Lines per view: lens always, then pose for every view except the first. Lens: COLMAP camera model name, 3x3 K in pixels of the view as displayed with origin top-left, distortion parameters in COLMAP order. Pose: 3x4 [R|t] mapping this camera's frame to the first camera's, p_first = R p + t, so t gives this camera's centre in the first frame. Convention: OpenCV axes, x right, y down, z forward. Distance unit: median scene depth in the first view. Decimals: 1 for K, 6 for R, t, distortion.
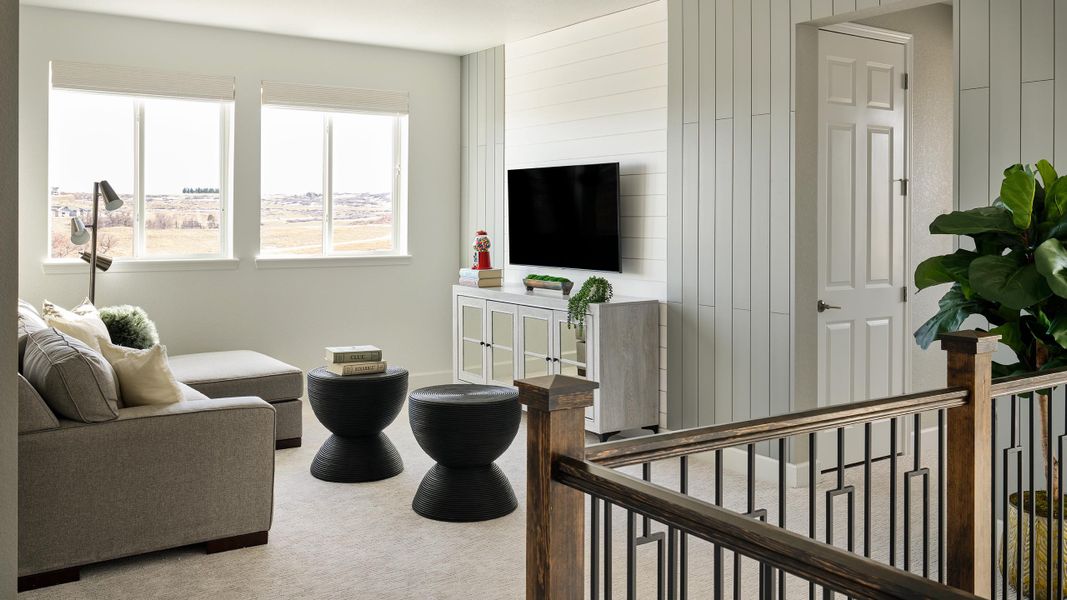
lens RADIAL K [[928.2, 0, 533.5], [0, 928.2, 300.0], [0, 0, 1]] dist [-0.140224, -0.002368]
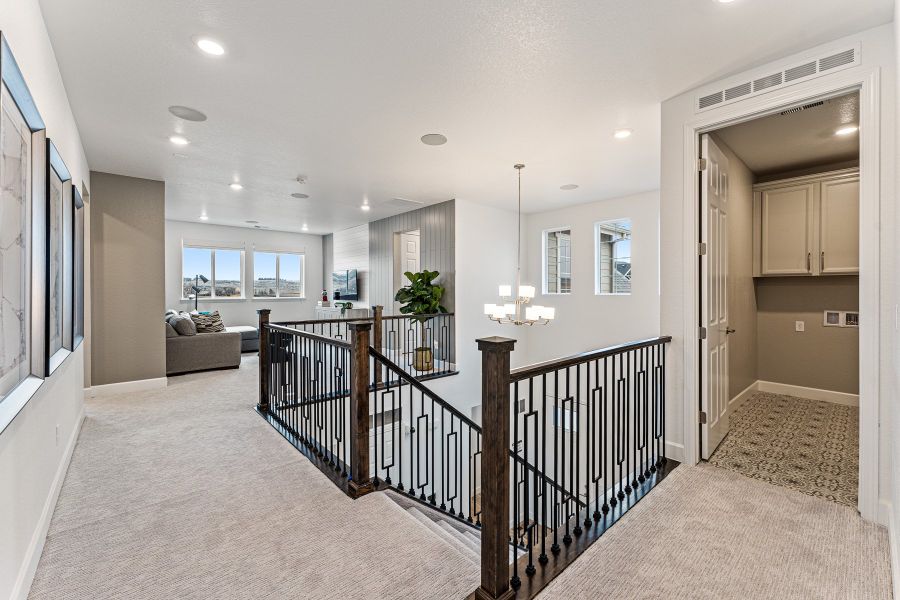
lens RADIAL K [[371.3, 0, 450.8], [0, 371.3, 290.5], [0, 0, 1]] dist [-0.000478, -0.000008]
pose [[0.990934, -0.006146, 0.134212, 0.269157], [0.017188, 0.996544, -0.081272, 0.055525], [-0.133249, 0.082842, 0.987614, -0.486991]]
